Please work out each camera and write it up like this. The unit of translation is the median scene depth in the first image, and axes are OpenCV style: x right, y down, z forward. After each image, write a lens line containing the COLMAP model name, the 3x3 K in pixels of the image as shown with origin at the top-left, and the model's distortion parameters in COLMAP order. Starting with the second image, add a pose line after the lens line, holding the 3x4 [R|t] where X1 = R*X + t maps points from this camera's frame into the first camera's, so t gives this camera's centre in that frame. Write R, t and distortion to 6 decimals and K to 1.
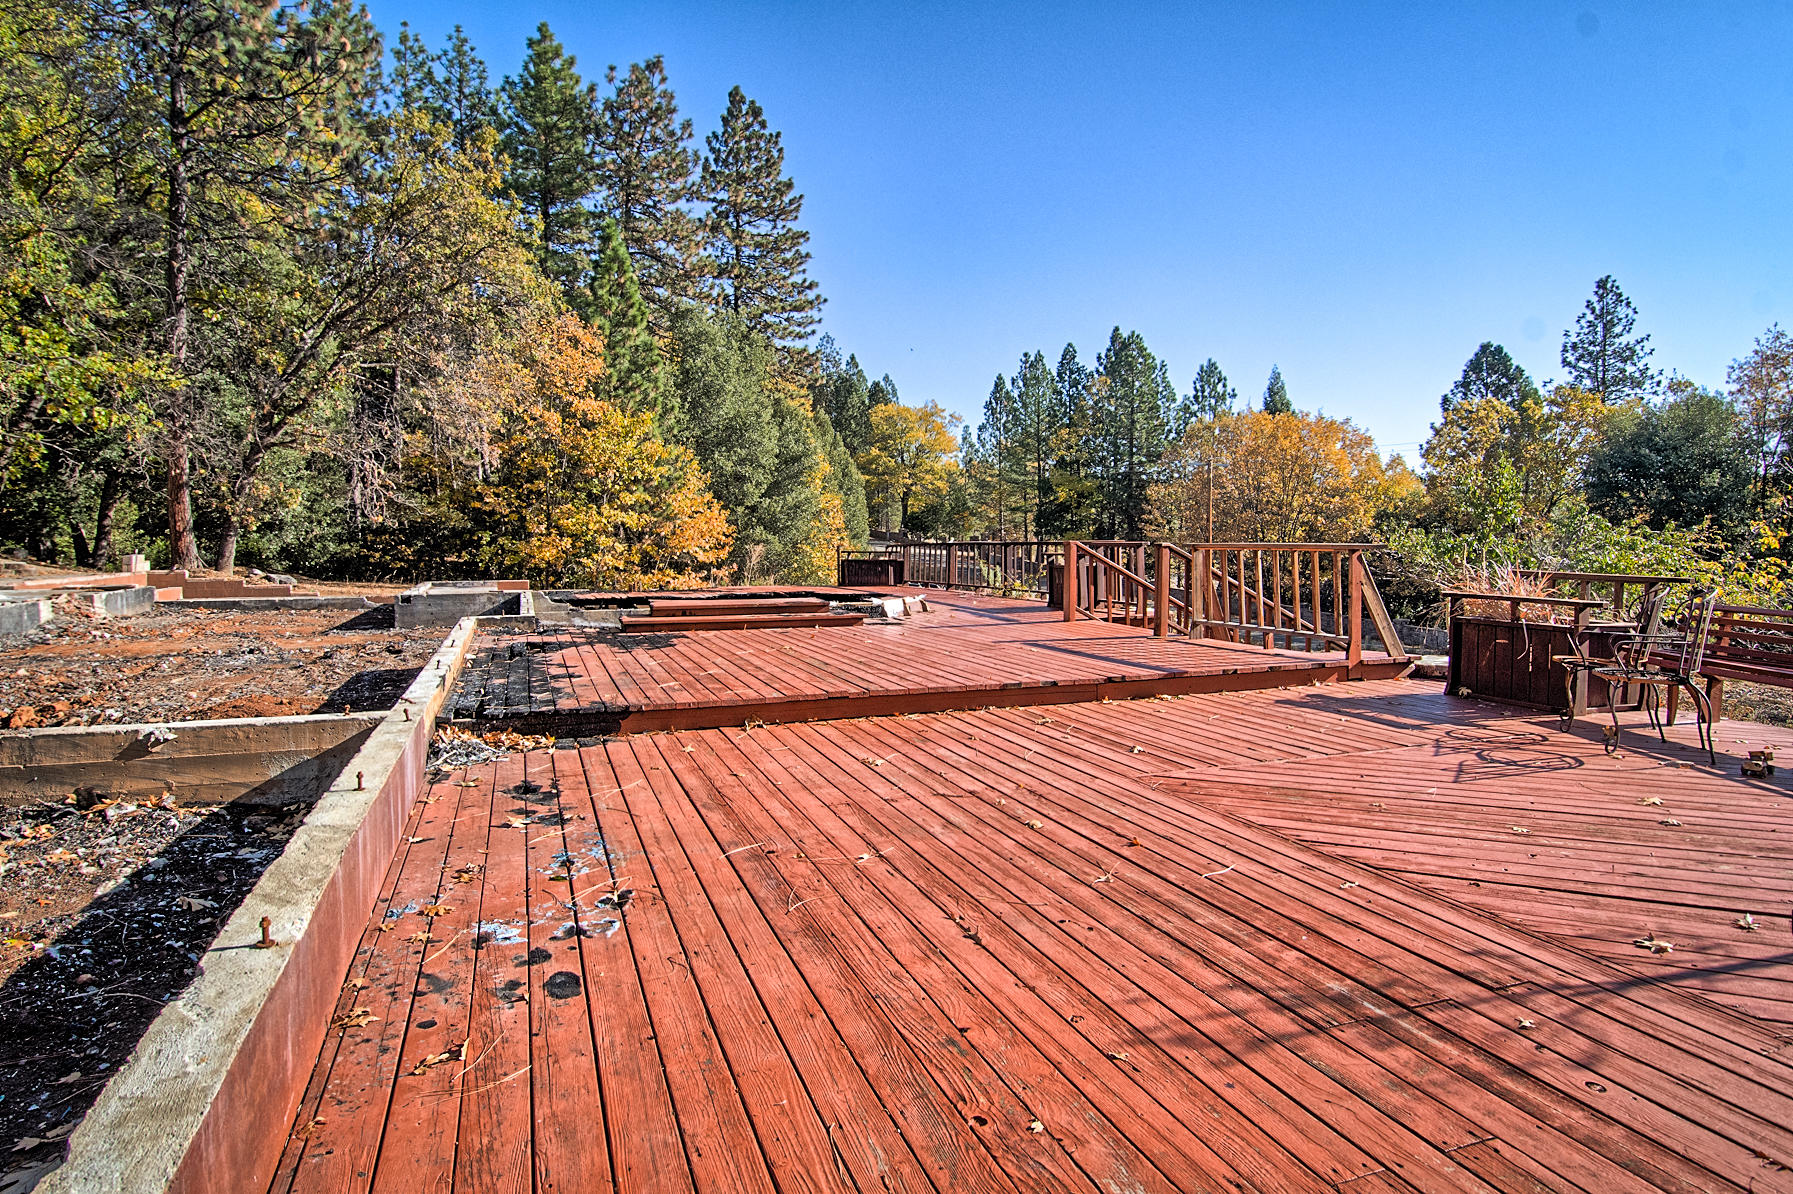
lens RADIAL K [[1011.7, 0, 890.0], [0, 1011.7, 567.5], [0, 0, 1]] dist [0.047417, -0.051472]
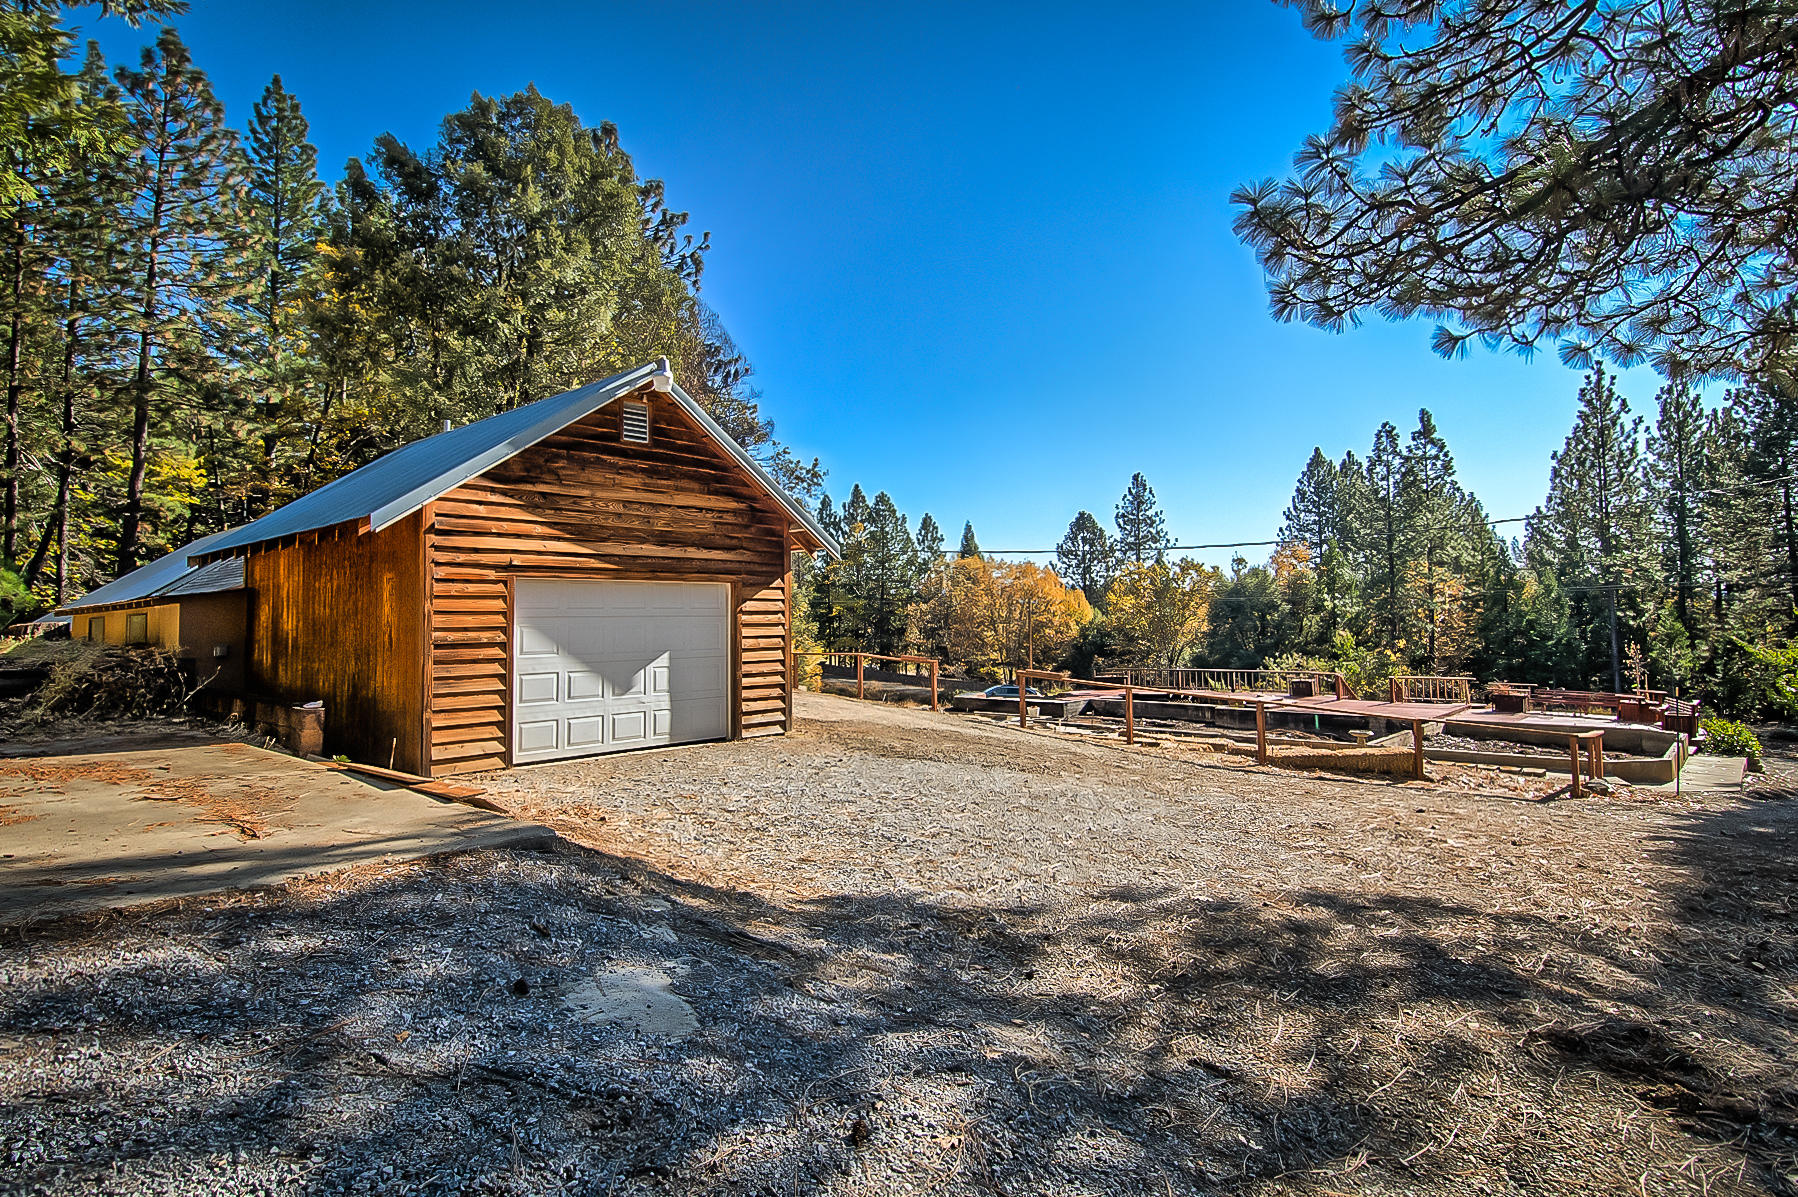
lens RADIAL K [[947.3, 0, 892.7], [0, 947.3, 565.4], [0, 0, 1]] dist [0.044968, -0.043410]
pose [[0.888815, 0.017377, 0.457936, -0.360368], [0.025295, 0.995897, -0.086885, -0.021009], [-0.457567, 0.088808, 0.884729, -0.153068]]
